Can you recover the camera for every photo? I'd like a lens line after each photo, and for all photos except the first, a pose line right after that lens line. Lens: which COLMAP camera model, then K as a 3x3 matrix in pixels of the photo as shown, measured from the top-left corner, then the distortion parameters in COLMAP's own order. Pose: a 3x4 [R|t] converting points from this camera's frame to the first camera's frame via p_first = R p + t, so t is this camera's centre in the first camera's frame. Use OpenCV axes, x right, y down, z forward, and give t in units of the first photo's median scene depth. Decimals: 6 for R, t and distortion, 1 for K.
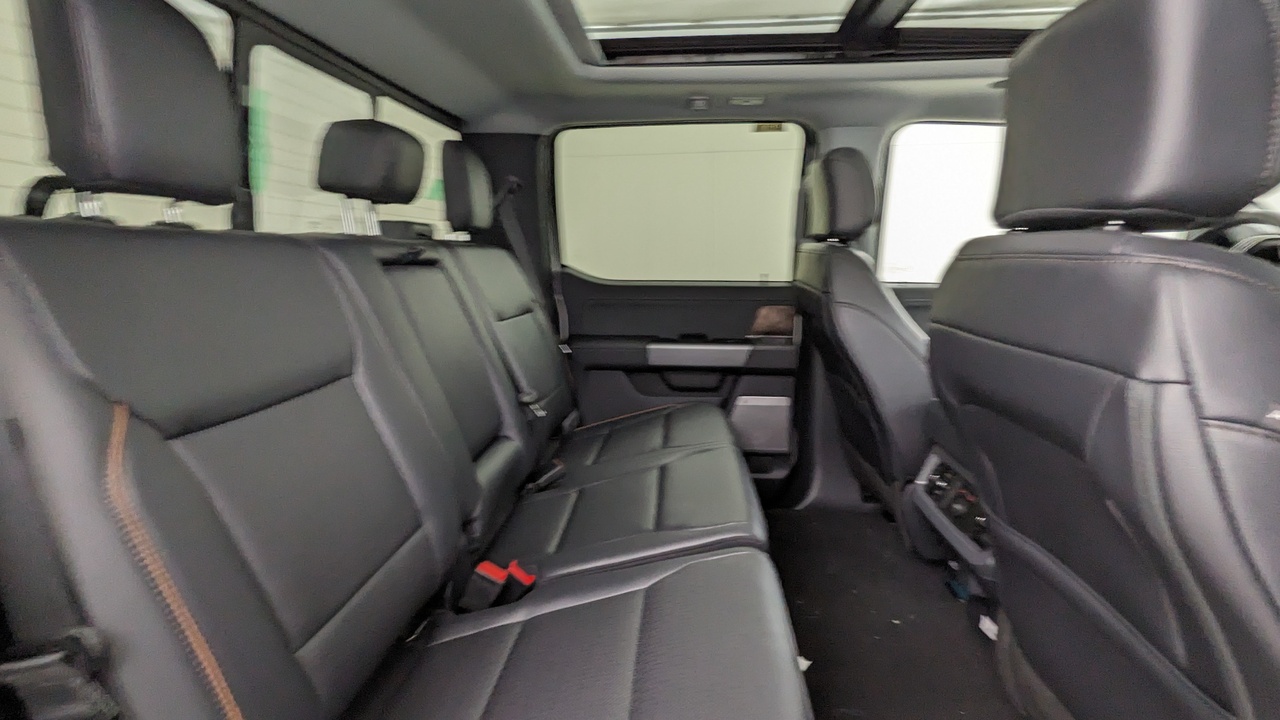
lens RADIAL K [[601.6, 0, 633.9], [0, 601.6, 353.2], [0, 0, 1]] dist [0.009682, 0.000090]
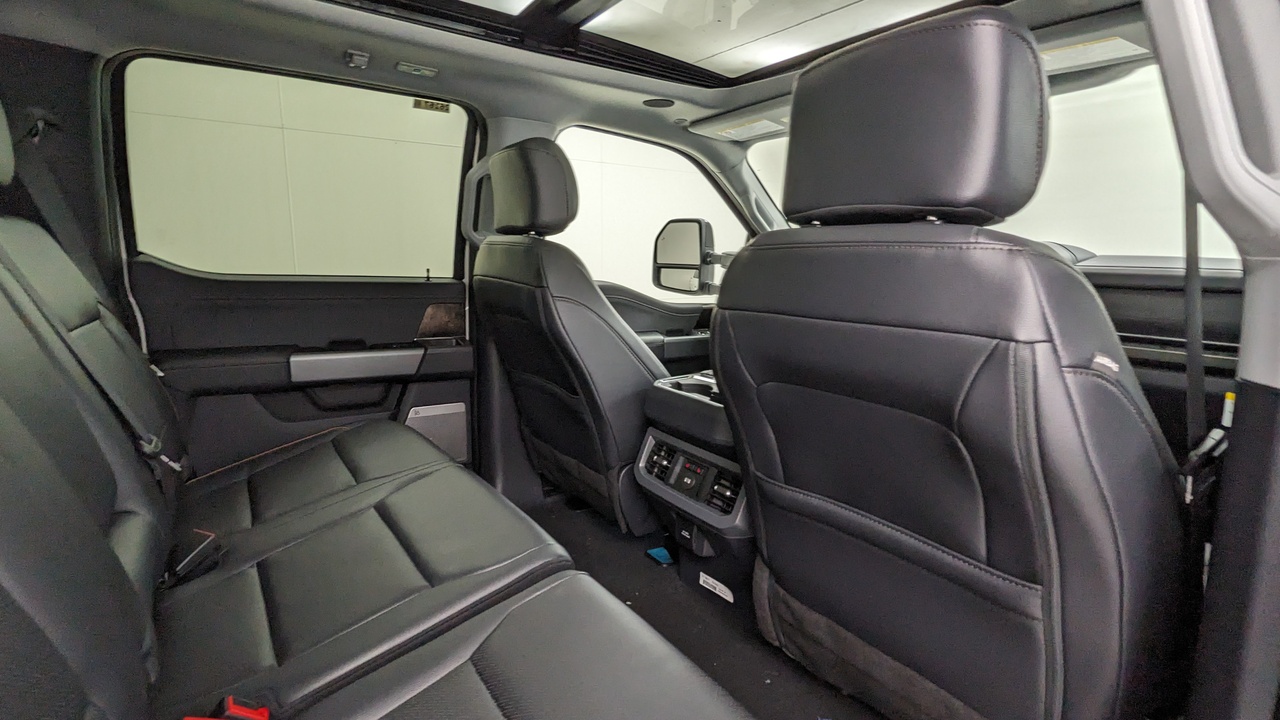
lens RADIAL K [[612.5, 0, 640.0], [0, 612.5, 352.7], [0, 0, 1]] dist [-0.001431, -0.000584]
pose [[0.786746, -0.068540, 0.613460, -0.125037], [0.071069, 0.997265, 0.020278, -0.003218], [-0.613172, 0.027645, 0.789466, 0.106620]]
